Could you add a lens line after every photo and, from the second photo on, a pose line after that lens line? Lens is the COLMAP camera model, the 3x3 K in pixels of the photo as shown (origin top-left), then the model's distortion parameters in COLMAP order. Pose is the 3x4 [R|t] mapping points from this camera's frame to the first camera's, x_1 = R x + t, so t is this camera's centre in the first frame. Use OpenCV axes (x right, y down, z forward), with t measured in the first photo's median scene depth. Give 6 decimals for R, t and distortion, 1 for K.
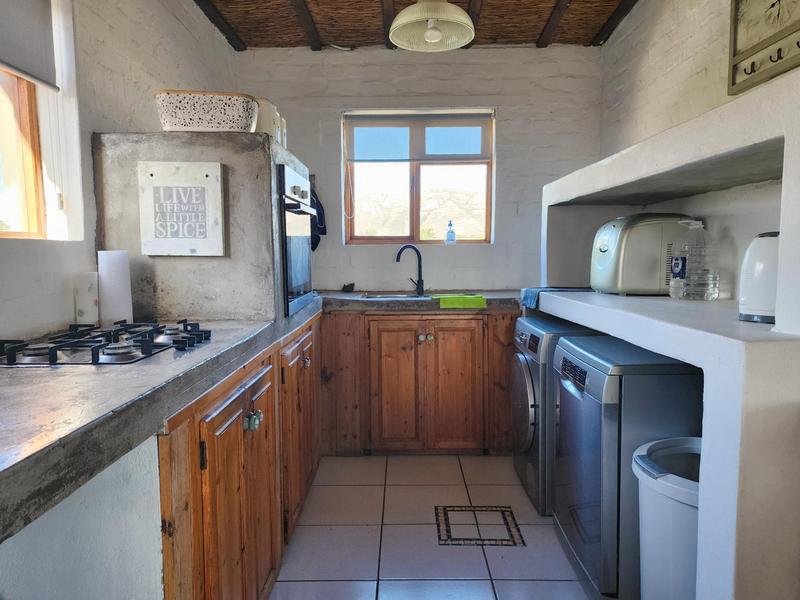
lens RADIAL K [[550.4, 0, 397.9], [0, 550.4, 302.7], [0, 0, 1]] dist [0.078575, -0.072827]
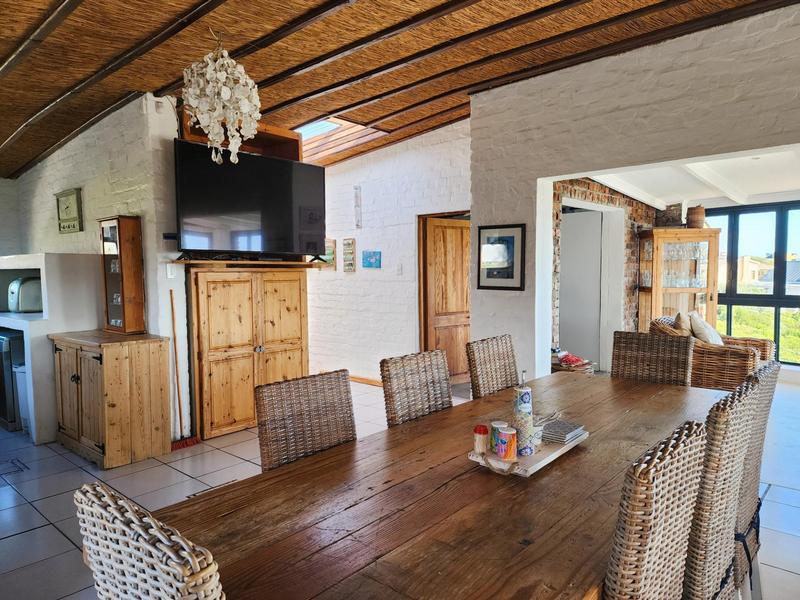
lens RADIAL K [[537.1, 0, 400.0], [0, 537.1, 300.0], [0, 0, 1]] dist [0.075858, -0.061264]
pose [[0.655362, -0.036678, 0.754424, -0.315827], [0.071767, 0.997325, -0.013856, 0.088498], [-0.751898, 0.063224, 0.656241, -1.899947]]
